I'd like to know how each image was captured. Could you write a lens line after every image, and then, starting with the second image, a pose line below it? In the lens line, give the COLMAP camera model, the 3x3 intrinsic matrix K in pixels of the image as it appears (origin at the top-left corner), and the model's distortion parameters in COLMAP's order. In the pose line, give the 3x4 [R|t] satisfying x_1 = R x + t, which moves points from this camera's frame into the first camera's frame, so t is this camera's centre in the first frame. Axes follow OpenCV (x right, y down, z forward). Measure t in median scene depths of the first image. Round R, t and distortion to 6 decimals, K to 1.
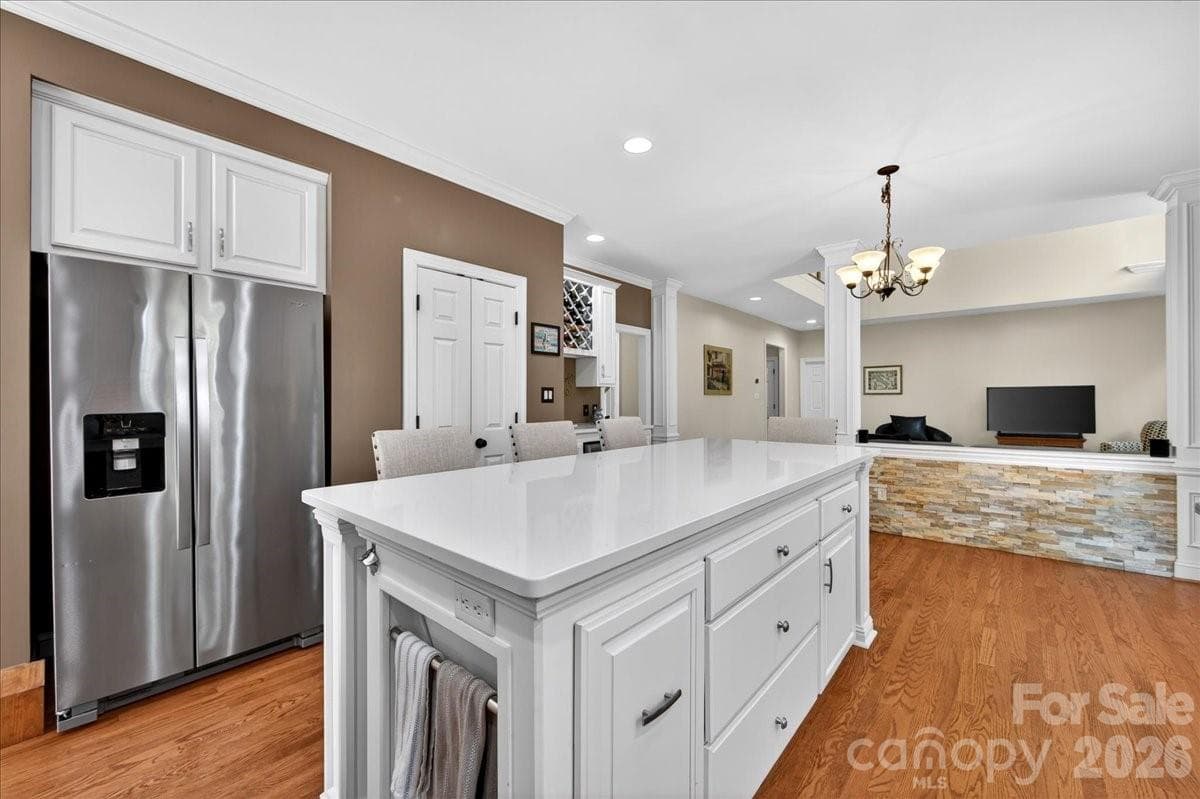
lens RADIAL K [[473.6, 0, 603.3], [0, 473.6, 402.0], [0, 0, 1]] dist [-0.001440, -0.000328]
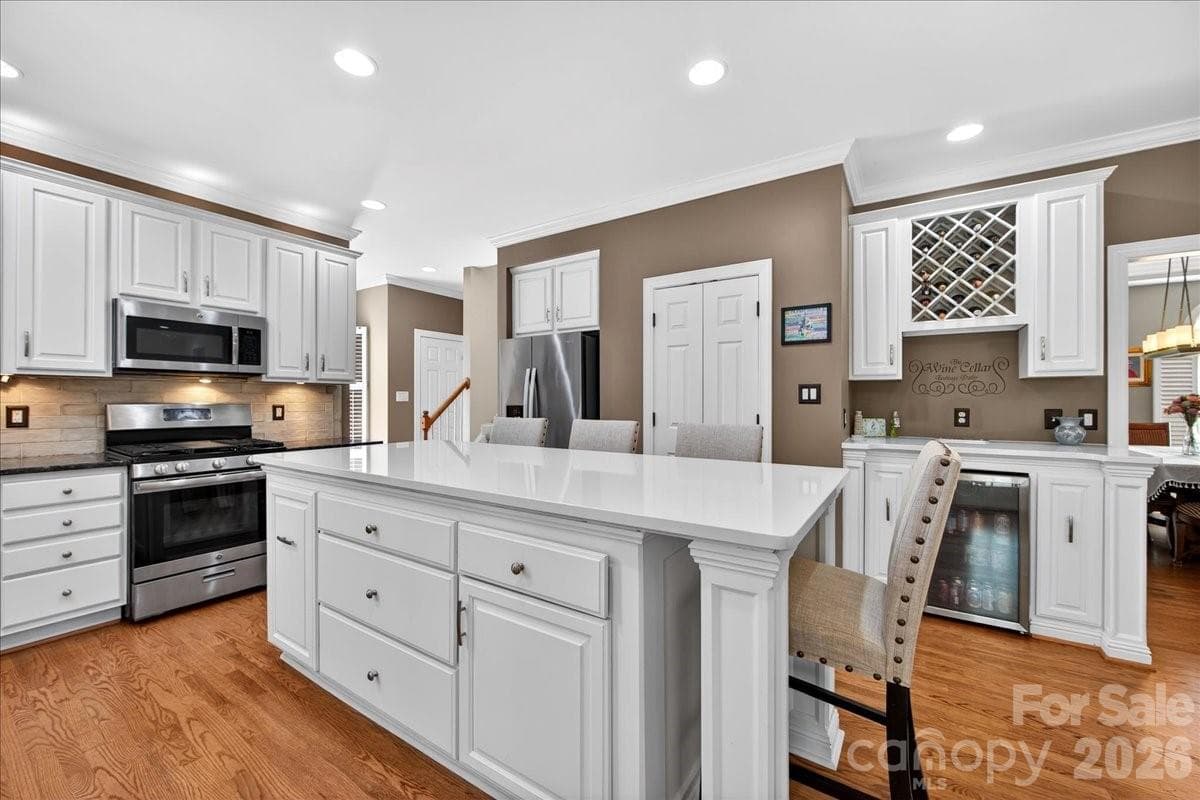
lens RADIAL K [[473.6, 0, 590.9], [0, 473.6, 399.4], [0, 0, 1]] dist [-0.001440, -0.000328]
pose [[0.119188, 0.003182, -0.992867, 0.634095], [-0.007378, 0.999970, 0.002319, -0.004846], [0.992844, 0.007049, 0.119208, 0.551118]]
